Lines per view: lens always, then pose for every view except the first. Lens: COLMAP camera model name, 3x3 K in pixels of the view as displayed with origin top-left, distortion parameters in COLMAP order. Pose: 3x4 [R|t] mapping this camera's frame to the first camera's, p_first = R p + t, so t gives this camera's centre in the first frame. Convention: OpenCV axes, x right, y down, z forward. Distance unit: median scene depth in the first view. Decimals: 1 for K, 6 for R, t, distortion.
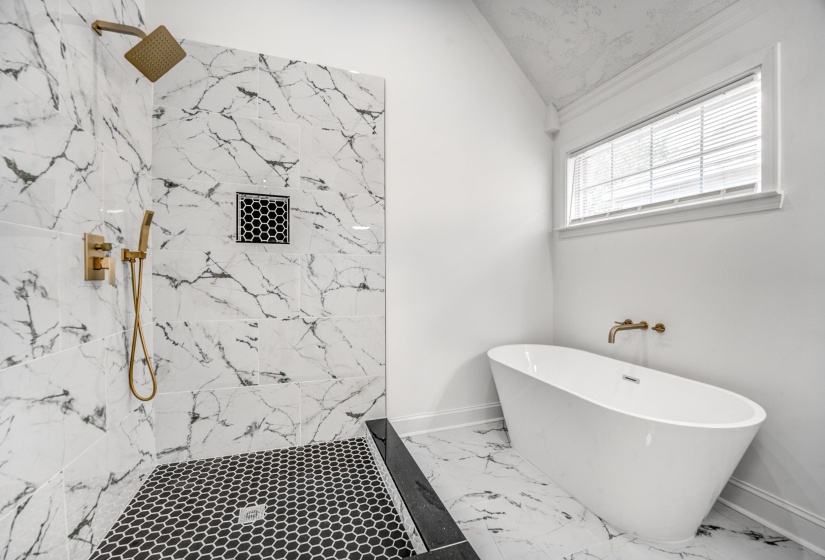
lens RADIAL K [[325.7, 0, 413.2], [0, 325.7, 283.9], [0, 0, 1]] dist [-0.034504, 0.003532]
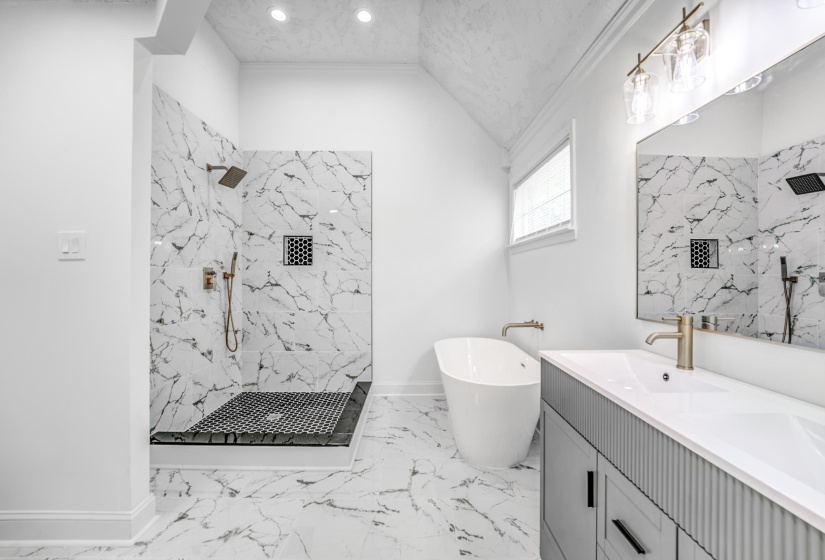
lens RADIAL K [[325.7, 0, 409.5], [0, 325.7, 277.6], [0, 0, 1]] dist [-0.034504, 0.003532]
pose [[0.943108, -0.005765, -0.332437, 0.643979], [-0.001509, 0.999765, -0.021619, -0.028039], [0.332484, 0.020891, 0.942878, -0.383783]]
